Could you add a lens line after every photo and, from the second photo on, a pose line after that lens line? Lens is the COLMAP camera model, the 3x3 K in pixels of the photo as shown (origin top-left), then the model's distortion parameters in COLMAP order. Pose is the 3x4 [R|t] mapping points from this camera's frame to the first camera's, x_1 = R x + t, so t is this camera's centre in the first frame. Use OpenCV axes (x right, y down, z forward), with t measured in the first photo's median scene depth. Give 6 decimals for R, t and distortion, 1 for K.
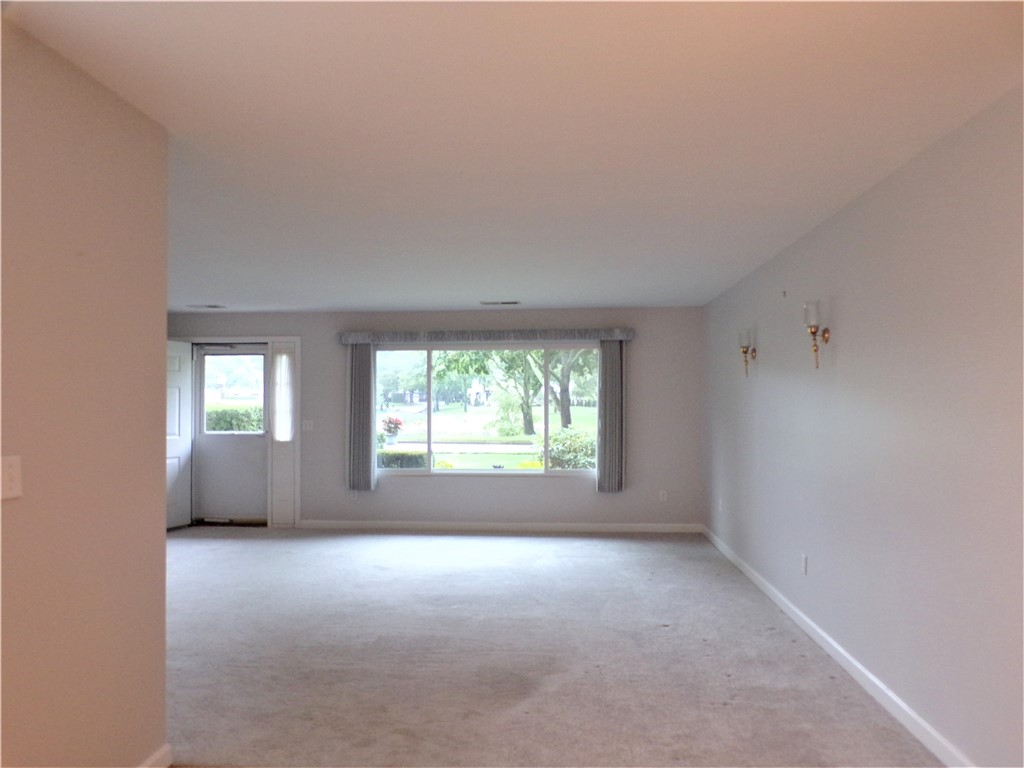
lens RADIAL K [[706.5, 0, 511.3], [0, 706.5, 391.4], [0, 0, 1]] dist [0.007899, 0.007695]
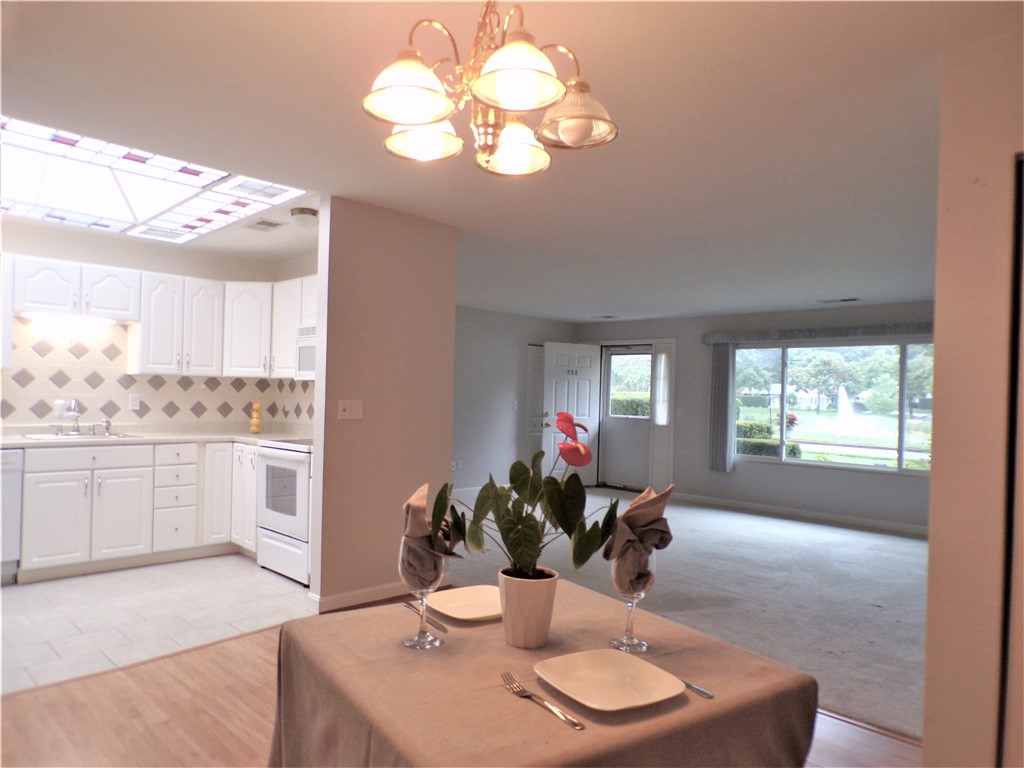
lens RADIAL K [[706.5, 0, 515.0], [0, 706.5, 394.4], [0, 0, 1]] dist [0.007899, 0.007695]
pose [[0.760182, 0.024316, -0.649255, 0.272894], [-0.023912, 0.999669, 0.009442, 0.012171], [0.649270, 0.008347, 0.760512, -0.083438]]
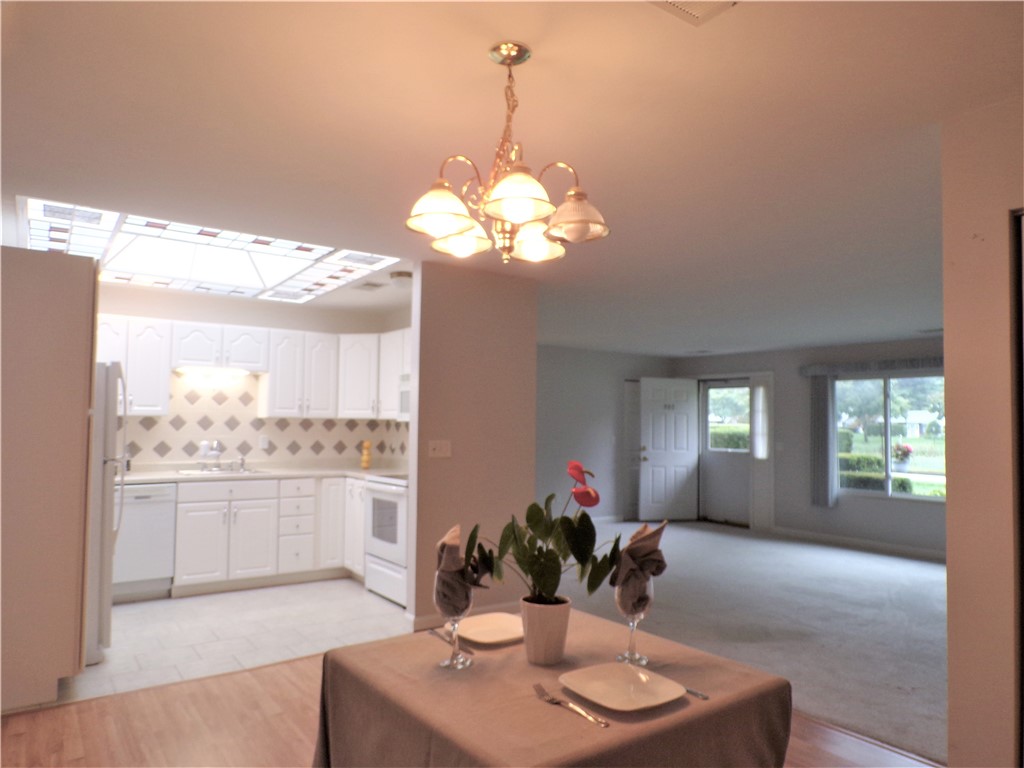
lens RADIAL K [[706.5, 0, 517.0], [0, 706.5, 400.4], [0, 0, 1]] dist [0.007899, 0.007695]
pose [[0.644173, -0.009688, -0.764819, 0.333425], [-0.011309, 0.999690, -0.022188, 0.002745], [0.764797, 0.022942, 0.643863, -0.094393]]
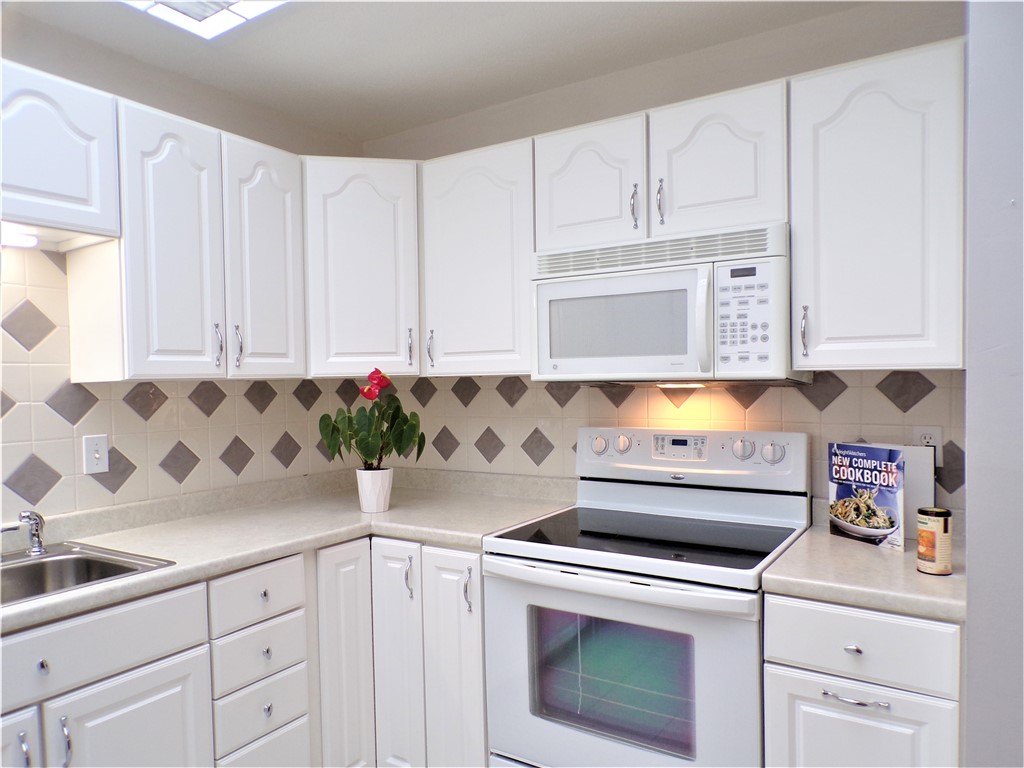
lens RADIAL K [[706.5, 0, 526.1], [0, 706.5, 402.5], [0, 0, 1]] dist [0.007899, 0.007695]
pose [[0.884289, 0.005746, -0.466904, -0.184773], [0.015470, 0.999015, 0.041593, 0.006918], [0.466683, -0.044004, 0.883329, 0.039435]]
